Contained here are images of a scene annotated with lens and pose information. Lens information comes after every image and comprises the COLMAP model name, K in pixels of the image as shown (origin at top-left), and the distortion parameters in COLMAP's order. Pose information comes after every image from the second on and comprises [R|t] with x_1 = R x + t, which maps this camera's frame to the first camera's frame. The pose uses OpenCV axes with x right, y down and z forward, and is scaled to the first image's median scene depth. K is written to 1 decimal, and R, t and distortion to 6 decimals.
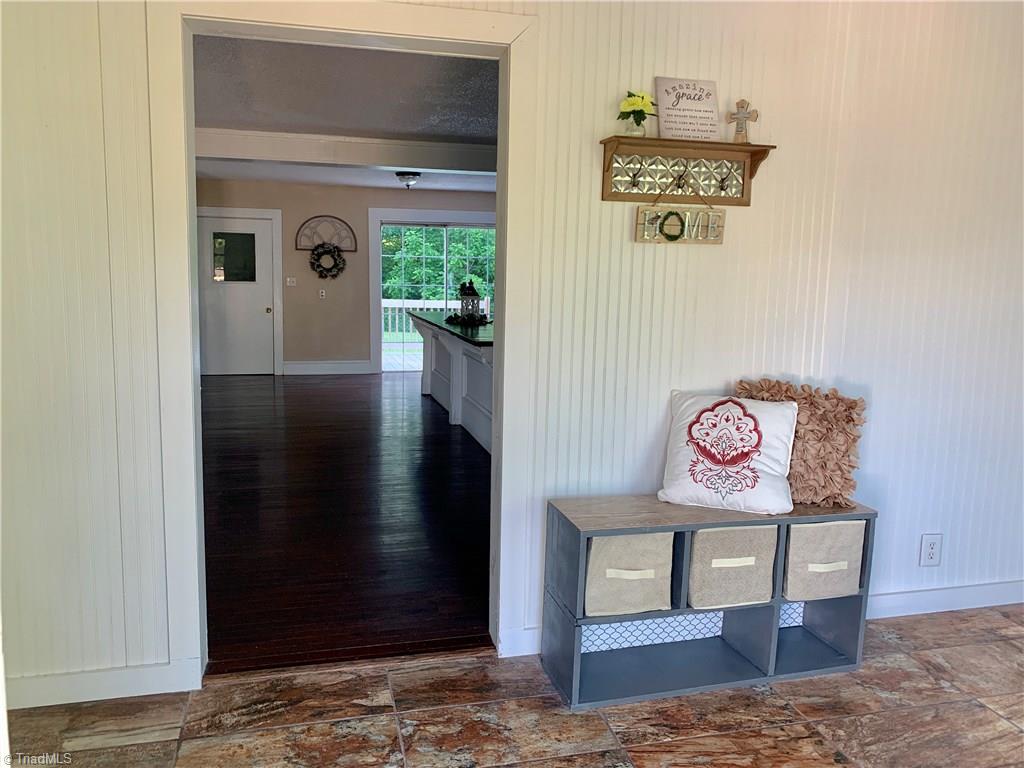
lens RADIAL K [[785.1, 0, 512.4], [0, 785.1, 388.4], [0, 0, 1]] dist [0.043706, -0.016822]
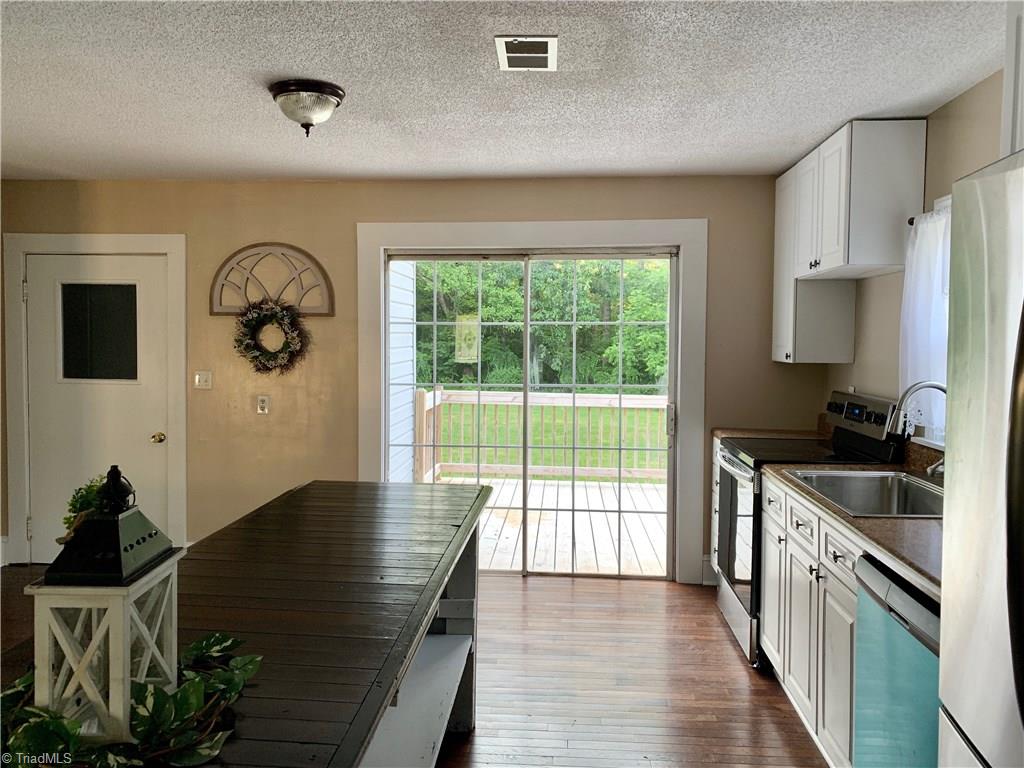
lens RADIAL K [[785.1, 0, 505.9], [0, 785.1, 383.8], [0, 0, 1]] dist [0.043706, -0.016822]
pose [[0.946428, 0.008365, -0.322806, 0.053658], [-0.035603, 0.996273, -0.078566, -0.100864], [0.320946, 0.085850, 0.943199, 0.598097]]
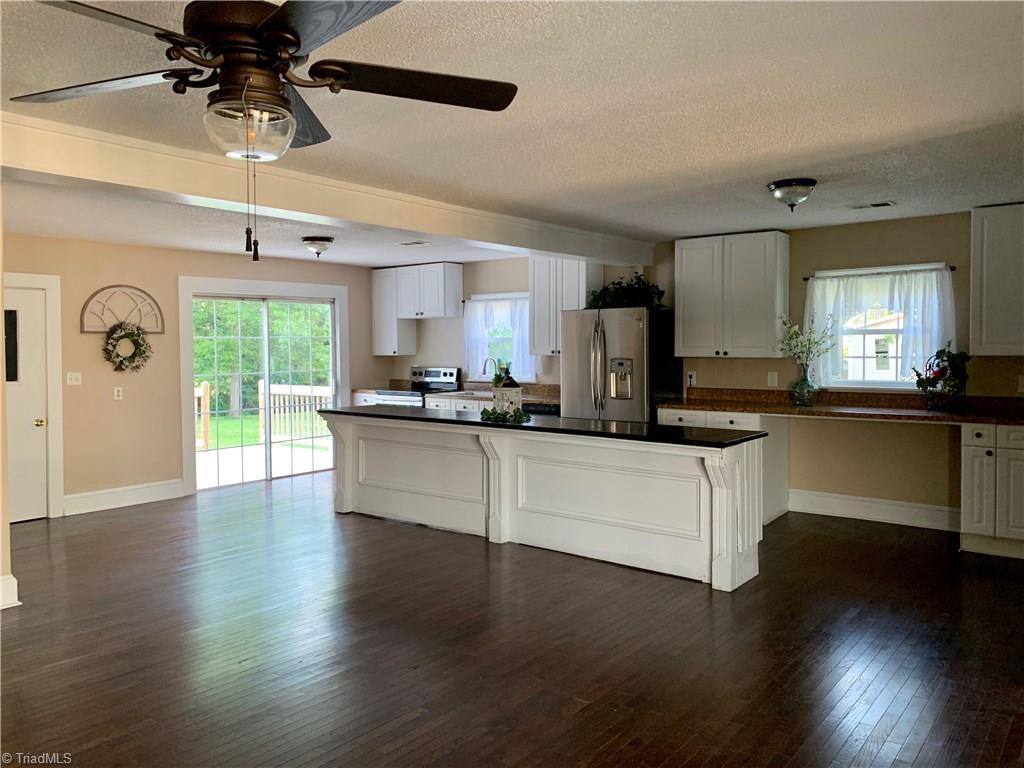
lens RADIAL K [[785.1, 0, 513.4], [0, 785.1, 376.8], [0, 0, 1]] dist [0.043706, -0.016822]
pose [[0.788551, -0.049575, 0.612968, -0.400030], [0.105481, 0.992877, -0.055395, -0.058302], [-0.605856, 0.108339, 0.788163, 0.223261]]
